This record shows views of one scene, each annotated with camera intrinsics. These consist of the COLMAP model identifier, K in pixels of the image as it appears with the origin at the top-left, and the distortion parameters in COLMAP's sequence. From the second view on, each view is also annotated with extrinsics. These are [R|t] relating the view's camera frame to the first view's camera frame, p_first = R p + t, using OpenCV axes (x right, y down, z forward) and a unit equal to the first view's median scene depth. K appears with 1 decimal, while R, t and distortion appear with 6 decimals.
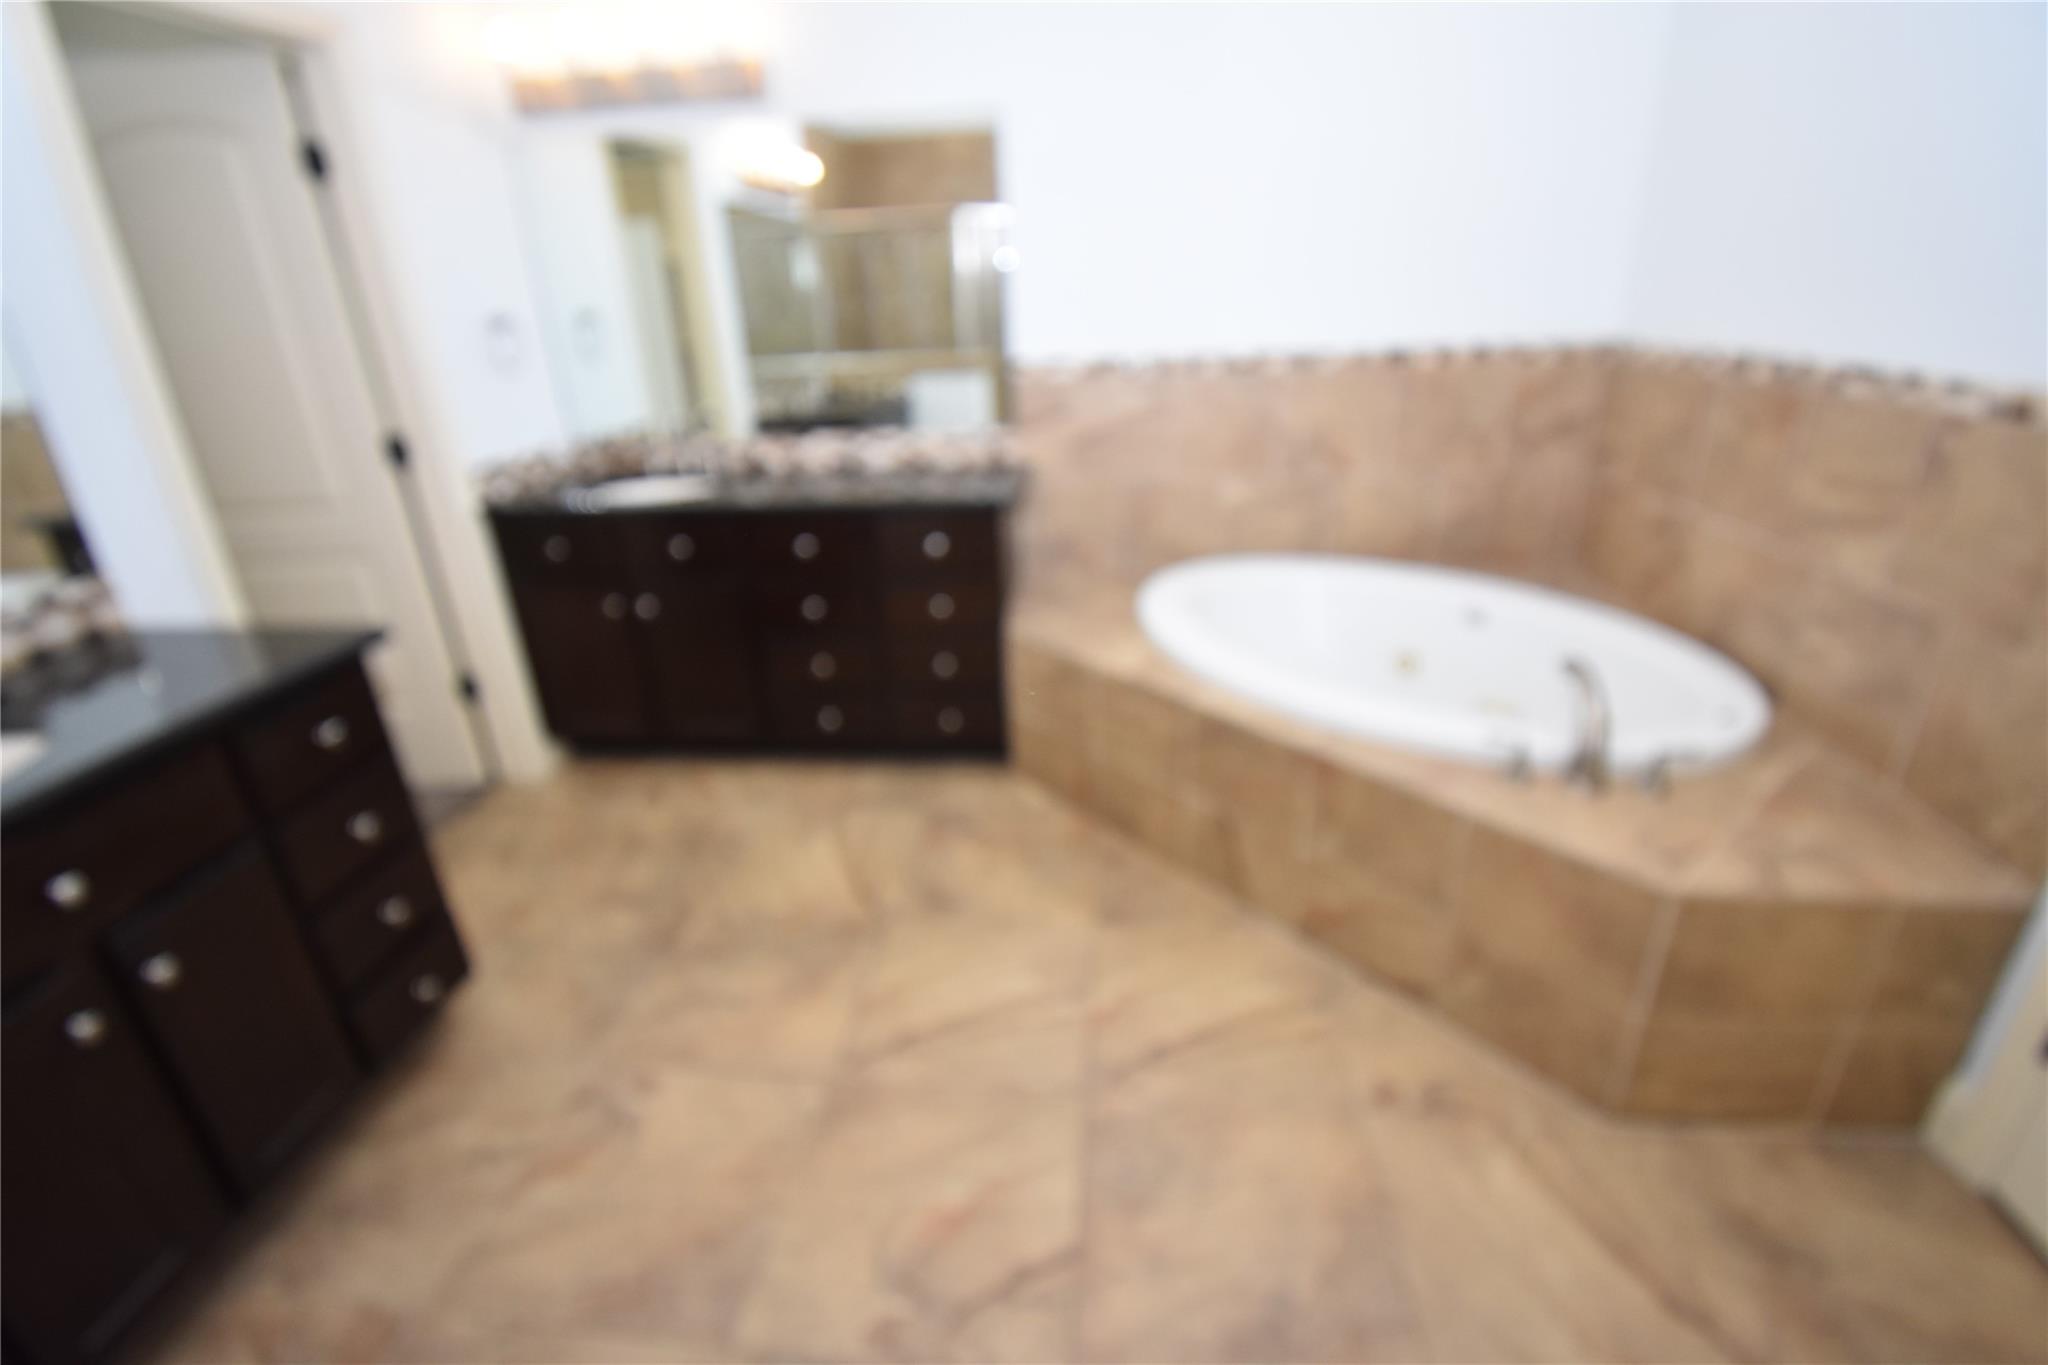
lens RADIAL K [[907.5, 0, 1032.5], [0, 907.5, 676.4], [0, 0, 1]] dist [0.014782, -0.023375]
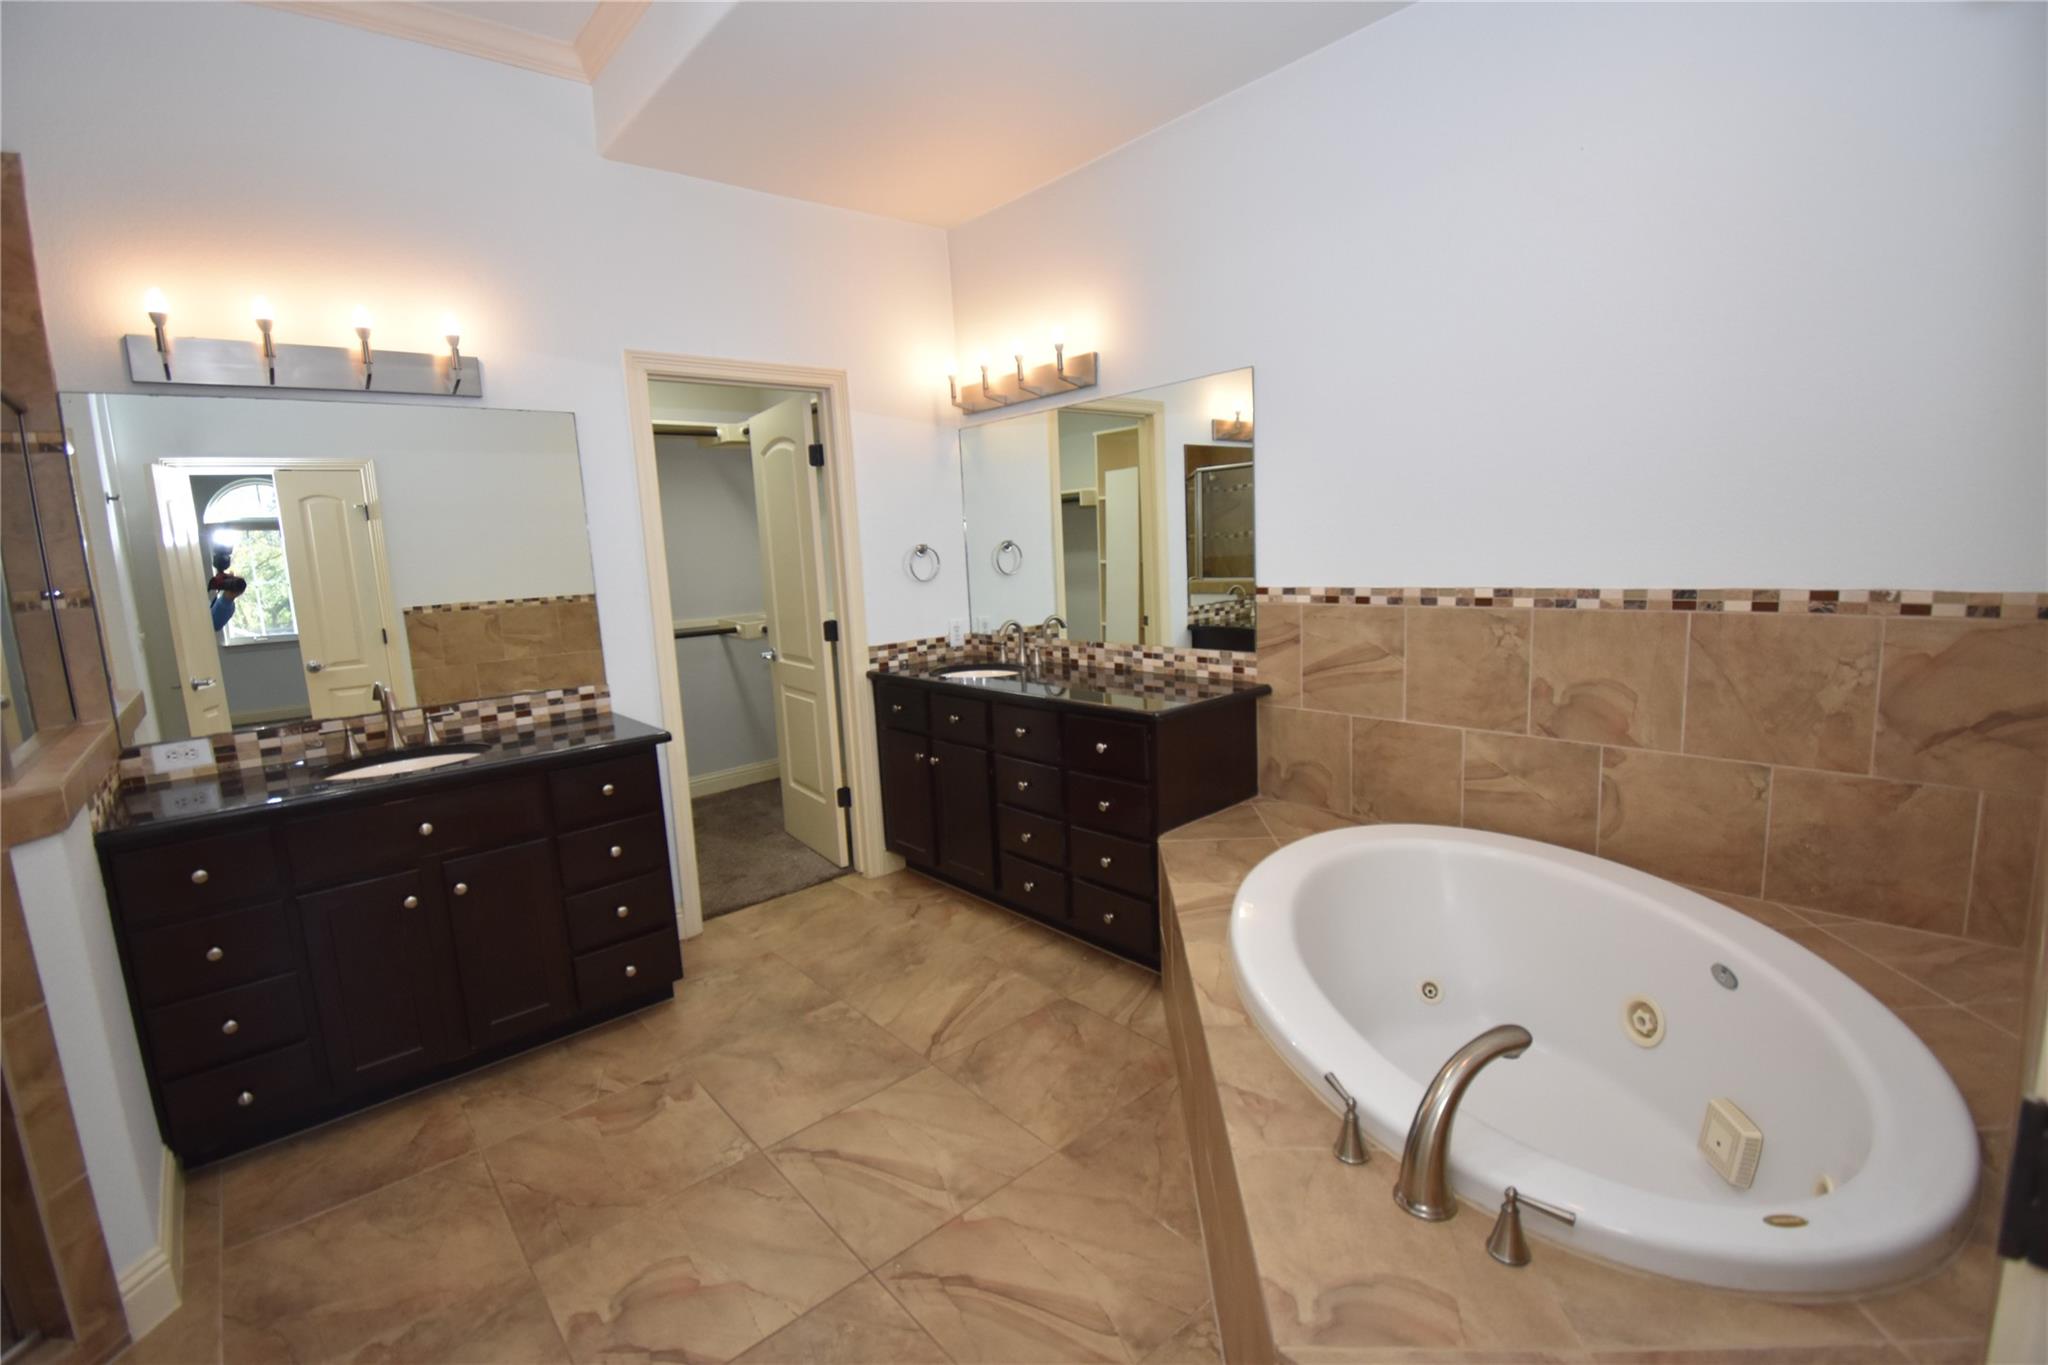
lens RADIAL K [[907.5, 0, 1032.5], [0, 907.5, 676.4], [0, 0, 1]] dist [0.014782, -0.023375]
pose [[0.731886, 0.103261, -0.673558, 0.708129], [-0.246017, 0.961825, -0.119867, -0.096394], [0.635468, 0.253436, 0.729350, 0.169034]]
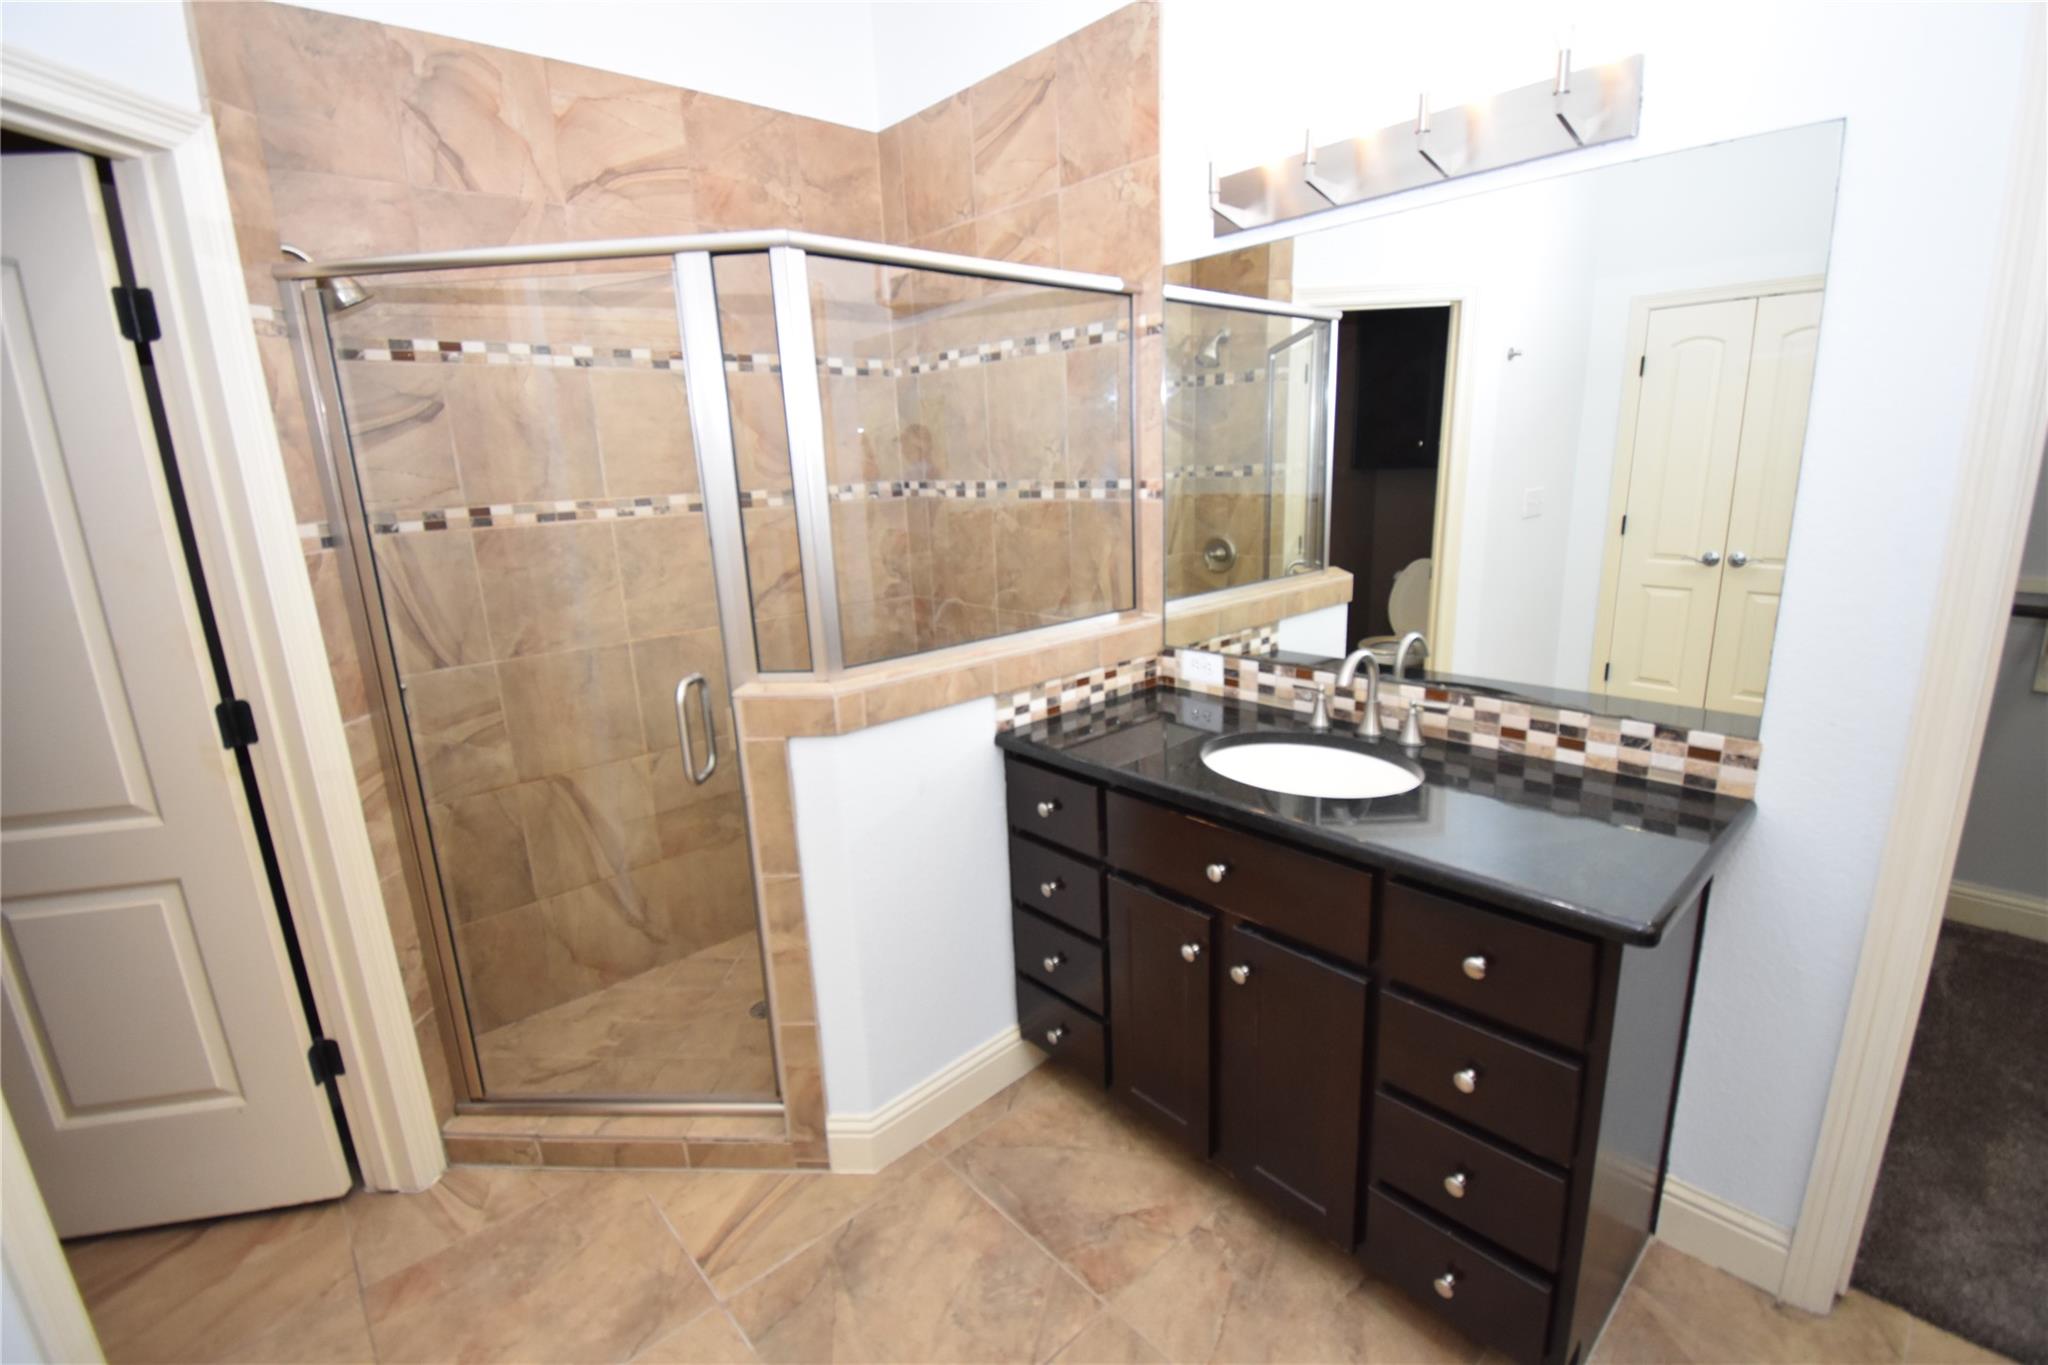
lens RADIAL K [[907.5, 0, 1032.5], [0, 907.5, 676.4], [0, 0, 1]] dist [0.014782, -0.023375]
pose [[-0.668330, 0.240986, -0.703748, 0.000806], [-0.227843, 0.834280, 0.502060, -0.368654], [0.708112, 0.495886, -0.502667, 0.780394]]
